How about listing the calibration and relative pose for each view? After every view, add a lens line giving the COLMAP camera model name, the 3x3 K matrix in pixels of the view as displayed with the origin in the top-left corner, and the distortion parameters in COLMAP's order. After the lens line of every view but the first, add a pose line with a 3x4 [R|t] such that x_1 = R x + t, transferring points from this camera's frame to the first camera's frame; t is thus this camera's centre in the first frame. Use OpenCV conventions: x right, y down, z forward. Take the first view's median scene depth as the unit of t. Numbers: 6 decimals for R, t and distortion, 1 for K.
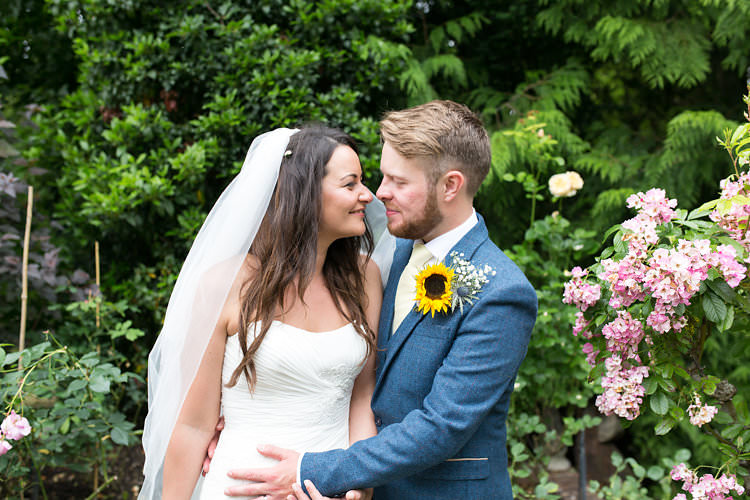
lens RADIAL K [[747.6, 0, 375.0], [0, 747.6, 250.0], [0, 0, 1]] dist [0.006926, 0.005255]
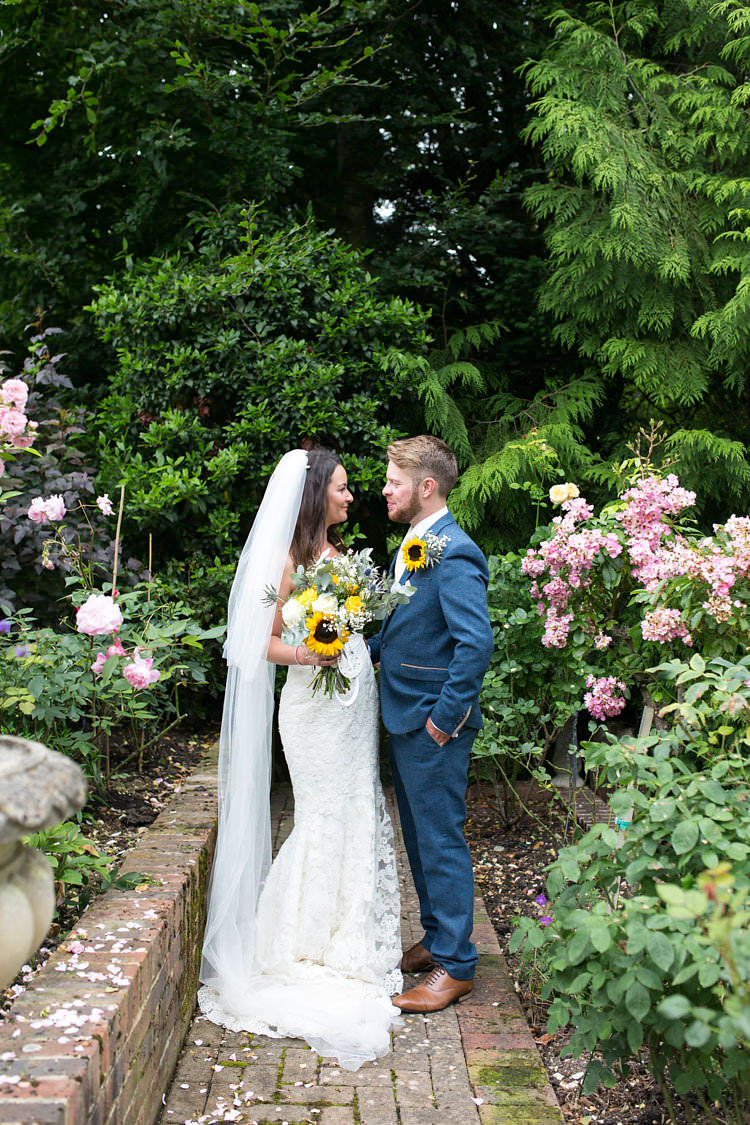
lens RADIAL K [[1121.4, 0, 375.0], [0, 1121.4, 562.5], [0, 0, 1]] dist [0.006926, 0.005255]
pose [[0.999687, 0.024886, -0.002744, -0.017971], [-0.024935, 0.999501, -0.019401, 0.050139], [0.002260, 0.019463, 0.999808, -0.618420]]
